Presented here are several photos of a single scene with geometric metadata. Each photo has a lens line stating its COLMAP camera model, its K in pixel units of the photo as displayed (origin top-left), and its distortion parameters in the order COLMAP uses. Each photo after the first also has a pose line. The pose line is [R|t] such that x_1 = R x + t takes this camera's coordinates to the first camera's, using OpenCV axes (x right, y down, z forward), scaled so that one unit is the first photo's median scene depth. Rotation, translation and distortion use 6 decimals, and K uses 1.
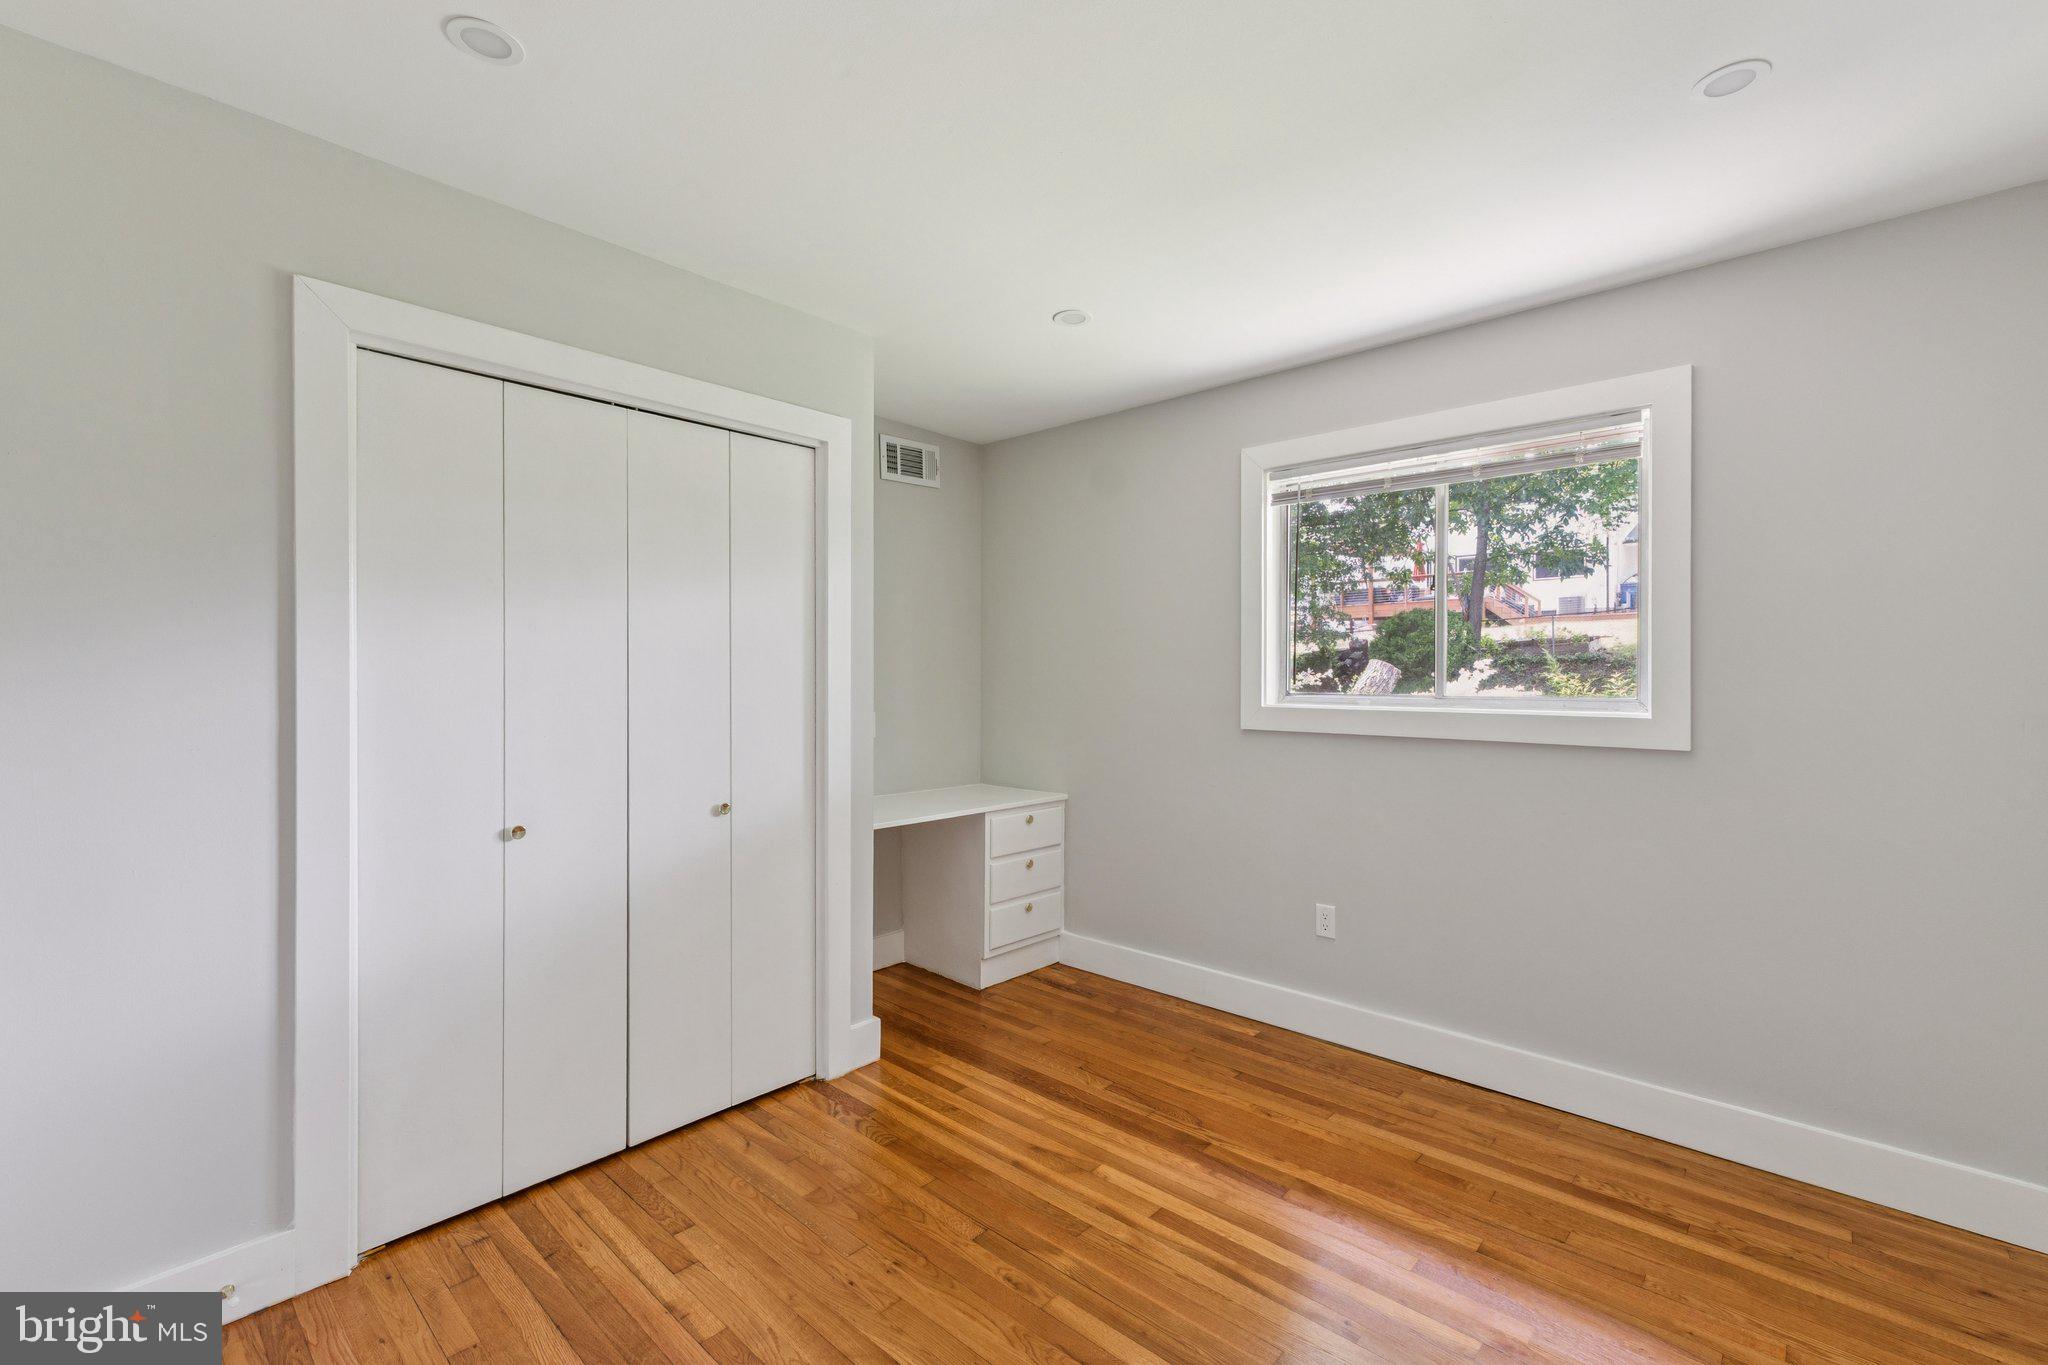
lens RADIAL K [[869.5, 0, 1024.7], [0, 869.5, 686.2], [0, 0, 1]] dist [0.008355, -0.001443]
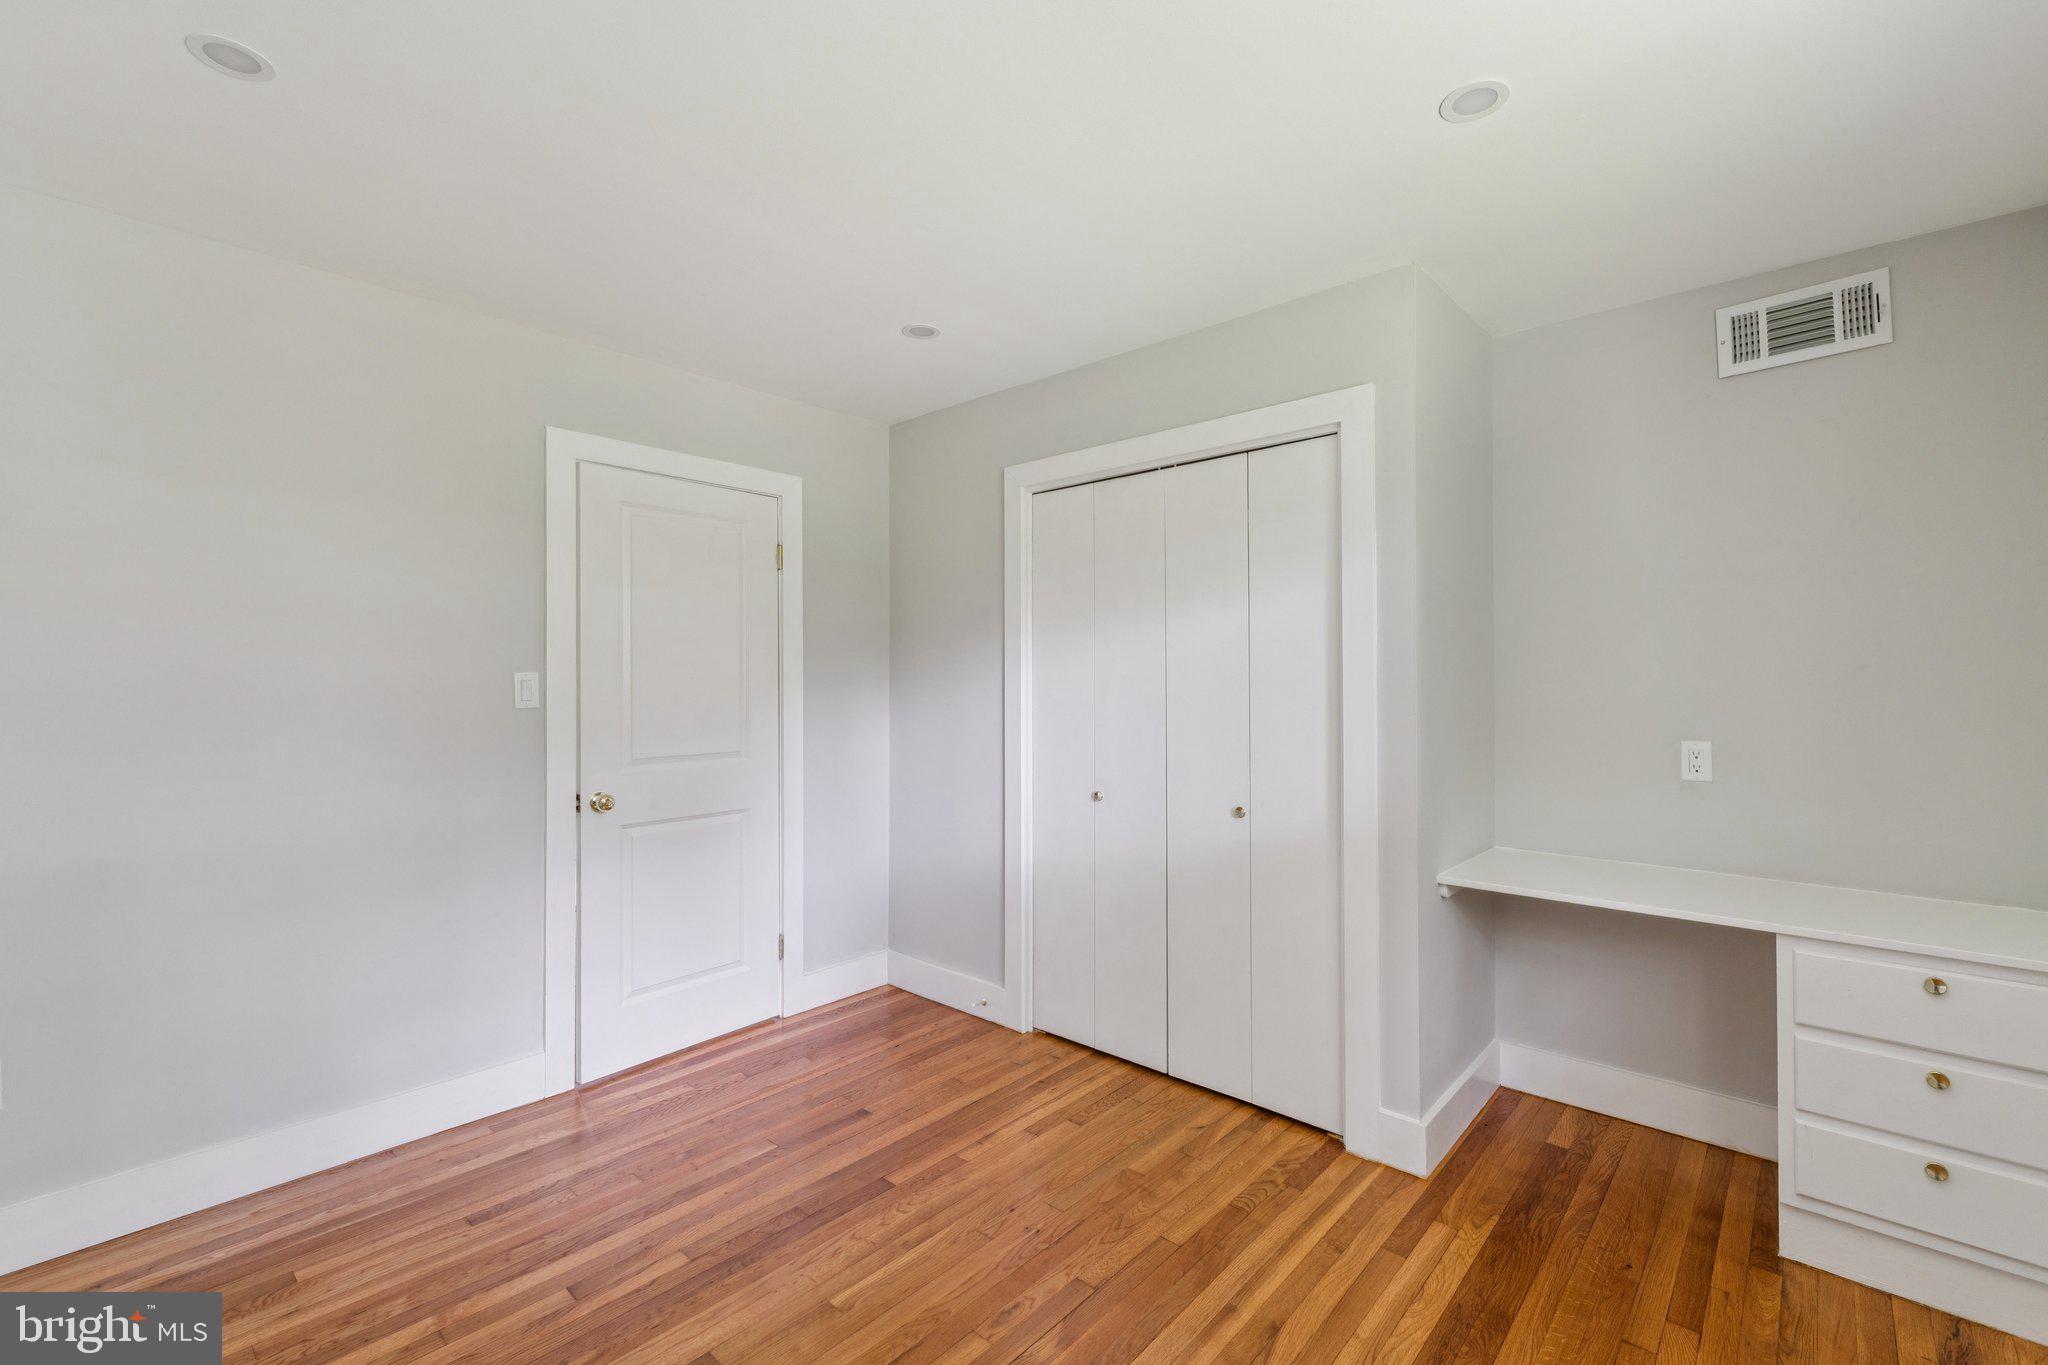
lens RADIAL K [[869.5, 0, 1025.5], [0, 869.5, 672.2], [0, 0, 1]] dist [0.008355, -0.001443]
pose [[0.020434, -0.009137, -0.999749, 0.751514], [-0.010173, 0.999905, -0.009346, -0.016553], [0.999739, 0.010361, 0.020339, 0.765040]]
